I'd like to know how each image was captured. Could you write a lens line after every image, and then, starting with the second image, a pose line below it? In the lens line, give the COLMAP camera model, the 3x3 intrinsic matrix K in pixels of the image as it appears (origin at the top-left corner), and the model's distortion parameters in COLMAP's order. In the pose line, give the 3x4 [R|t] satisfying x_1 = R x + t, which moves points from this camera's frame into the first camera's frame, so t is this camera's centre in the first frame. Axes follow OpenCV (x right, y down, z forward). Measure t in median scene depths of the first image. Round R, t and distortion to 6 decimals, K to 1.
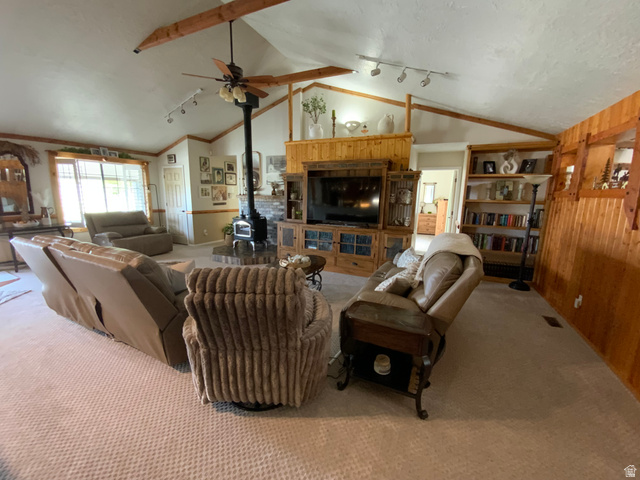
lens RADIAL K [[264.7, 0, 320.0], [0, 264.7, 240.0], [0, 0, 1]] dist [0.026301, -0.021775]
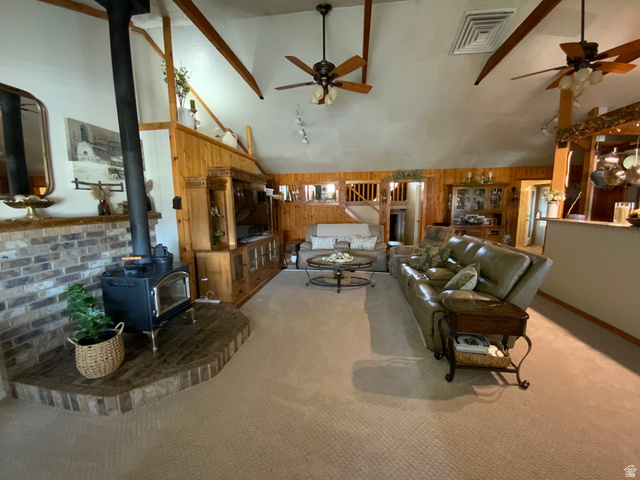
lens RADIAL K [[264.7, 0, 320.0], [0, 264.7, 240.0], [0, 0, 1]] dist [0.026301, -0.021775]
pose [[-0.306449, -0.139482, 0.941612, -0.711025], [0.177066, 0.963588, 0.200364, -0.153535], [-0.935274, 0.228128, -0.270593, 0.795868]]
